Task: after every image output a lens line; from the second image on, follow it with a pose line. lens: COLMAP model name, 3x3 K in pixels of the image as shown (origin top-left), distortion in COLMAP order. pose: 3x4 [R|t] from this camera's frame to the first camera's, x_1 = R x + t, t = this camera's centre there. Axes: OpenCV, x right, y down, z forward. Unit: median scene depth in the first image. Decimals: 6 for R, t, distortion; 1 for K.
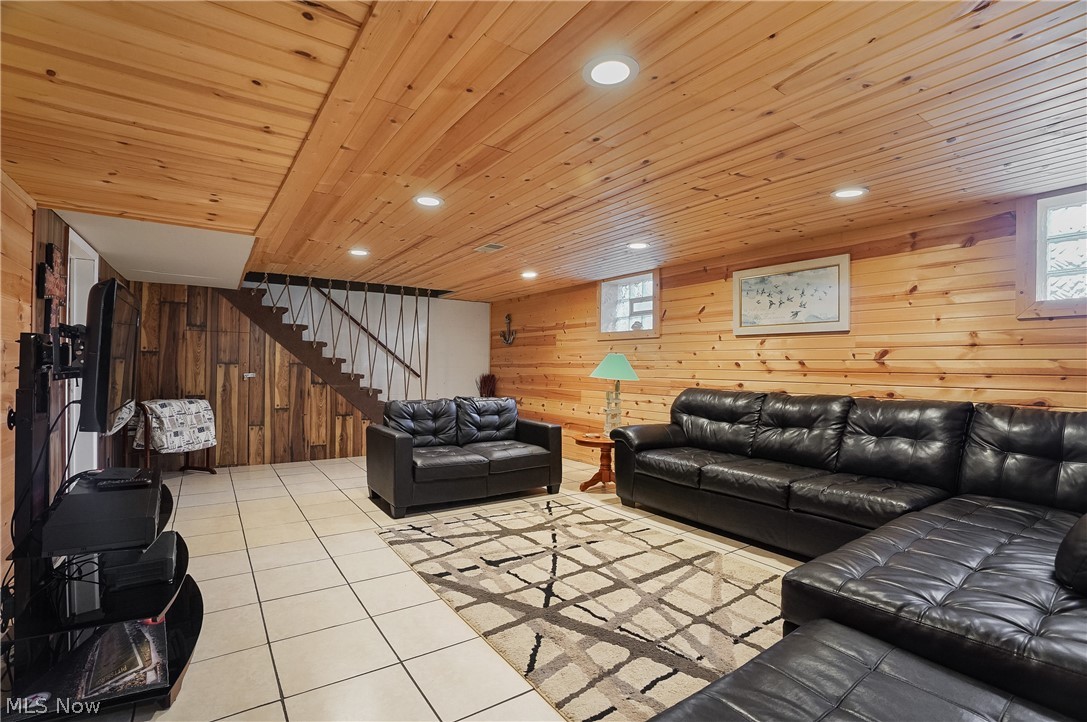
lens RADIAL K [[505.1, 0, 543.5], [0, 505.1, 361.0], [0, 0, 1]] dist [-0.071256, 0.028850]
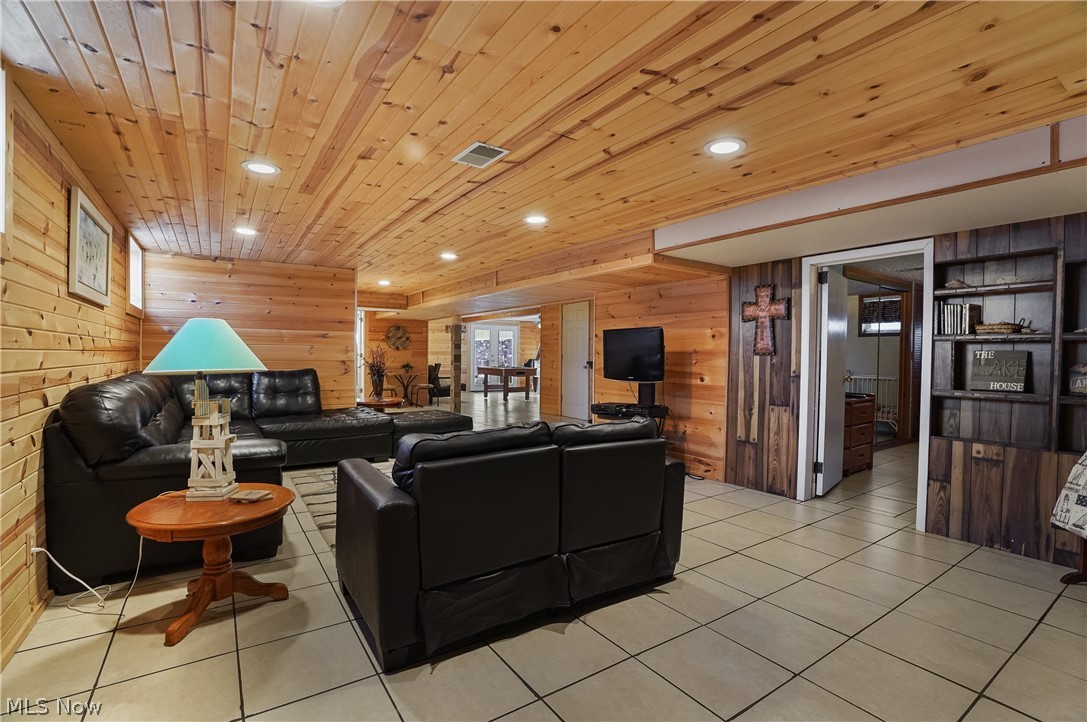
lens RADIAL K [[497.9, 0, 543.5], [0, 497.9, 361.0], [0, 0, 1]] dist [-0.069054, 0.026468]
pose [[-0.999632, -0.024867, 0.010844, -0.293038], [-0.024860, 0.999691, 0.000794, 0.025046], [-0.010861, 0.000524, -0.999941, 2.411237]]
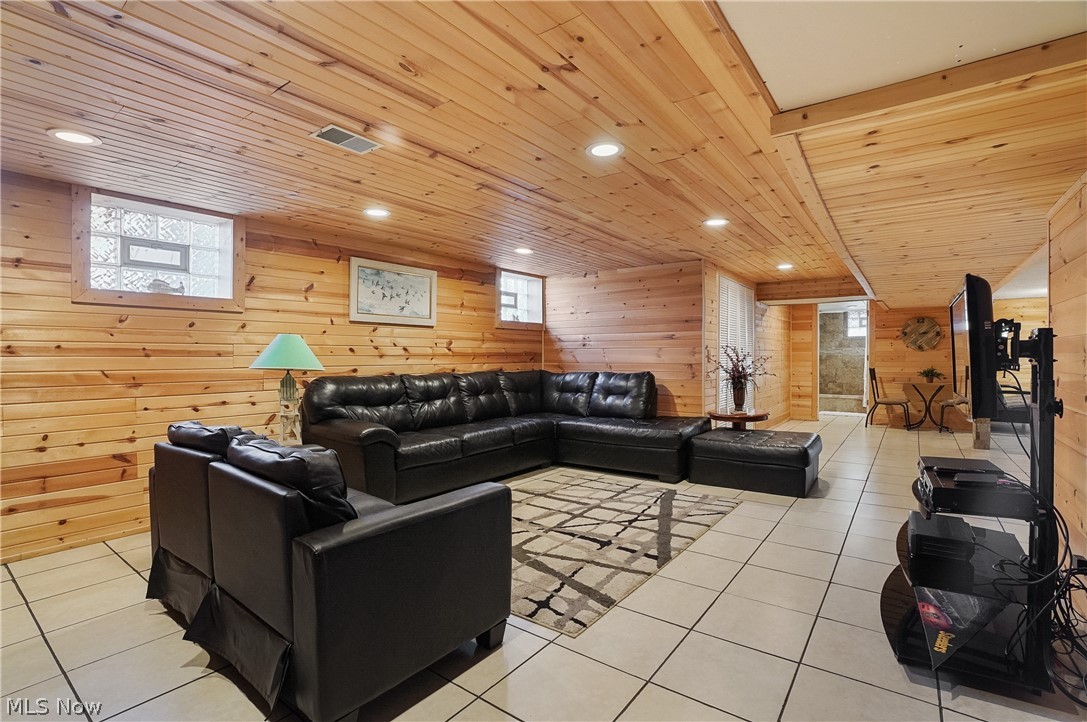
lens RADIAL K [[508.8, 0, 542.5], [0, 508.8, 354.3], [0, 0, 1]] dist [-0.073263, 0.029581]
pose [[-0.321977, -0.010340, 0.946691, -1.060369], [-0.013934, 0.999884, 0.006182, 0.005951], [-0.946645, -0.011201, -0.322084, 1.480981]]
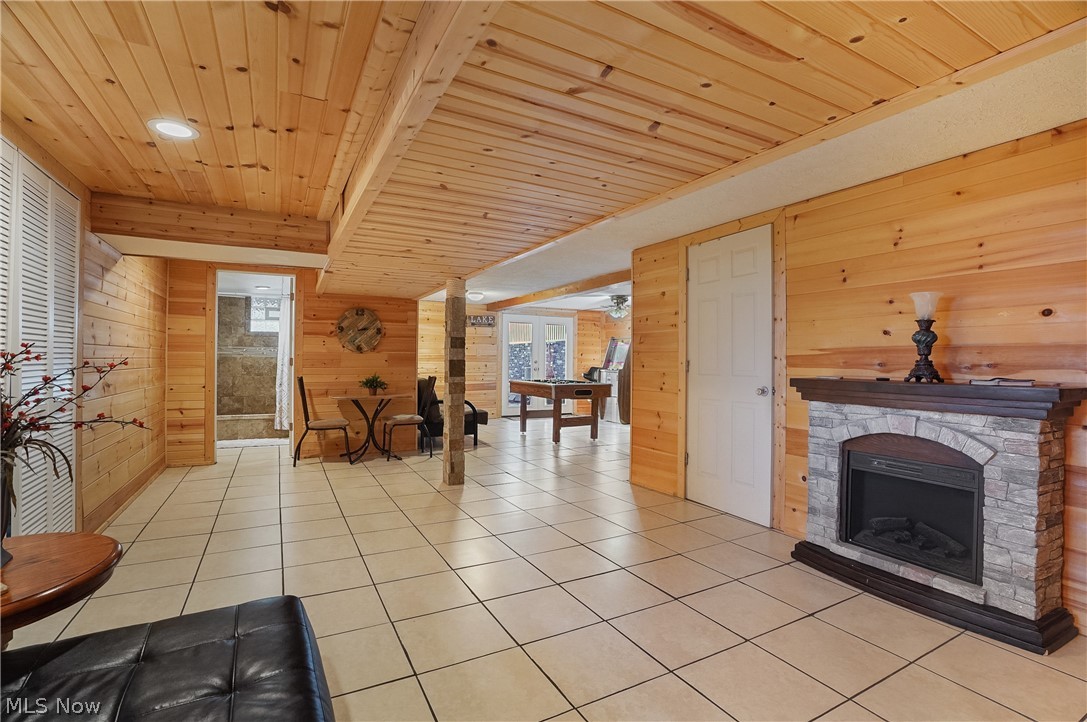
lens RADIAL K [[505.1, 0, 543.5], [0, 505.1, 361.0], [0, 0, 1]] dist [-0.071256, 0.028850]
pose [[-0.994057, -0.023344, 0.106329, -0.117150], [-0.024404, 0.999665, -0.008679, 0.008241], [-0.106091, -0.011222, -0.994293, 0.590520]]
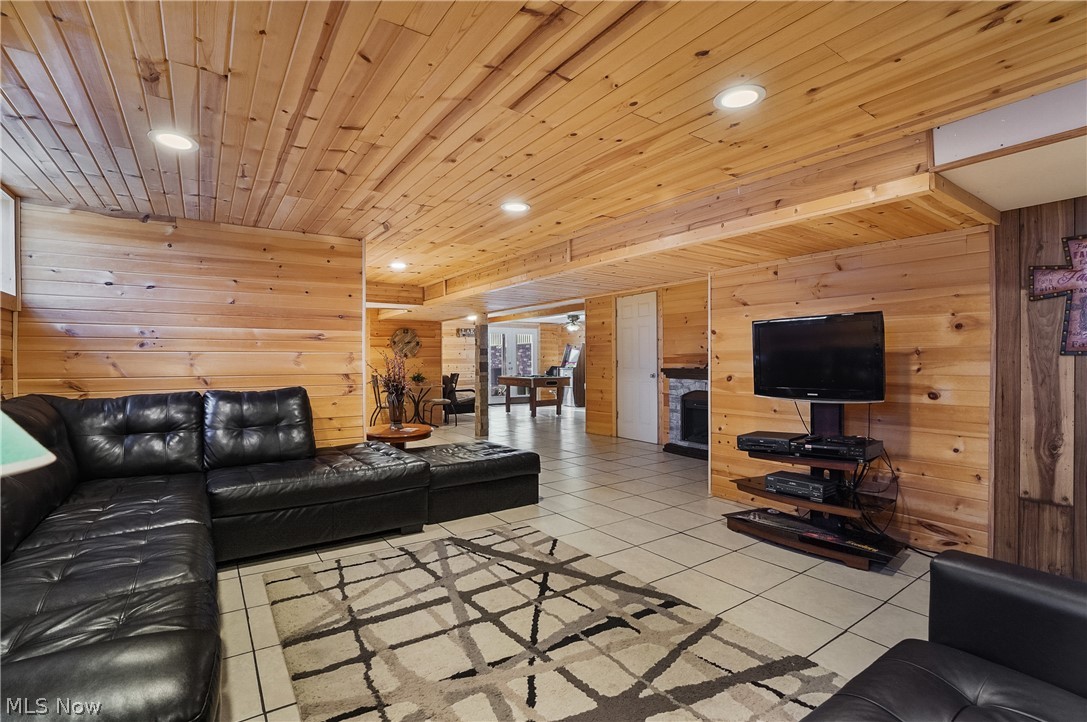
lens RADIAL K [[505.1, 0, 543.5], [0, 505.1, 361.0], [0, 0, 1]] dist [-0.071256, 0.028850]
pose [[-0.999954, -0.009482, -0.001709, 0.014779], [-0.009461, 0.999884, -0.011910, 0.021514], [0.001822, -0.011894, -0.999928, 1.767930]]
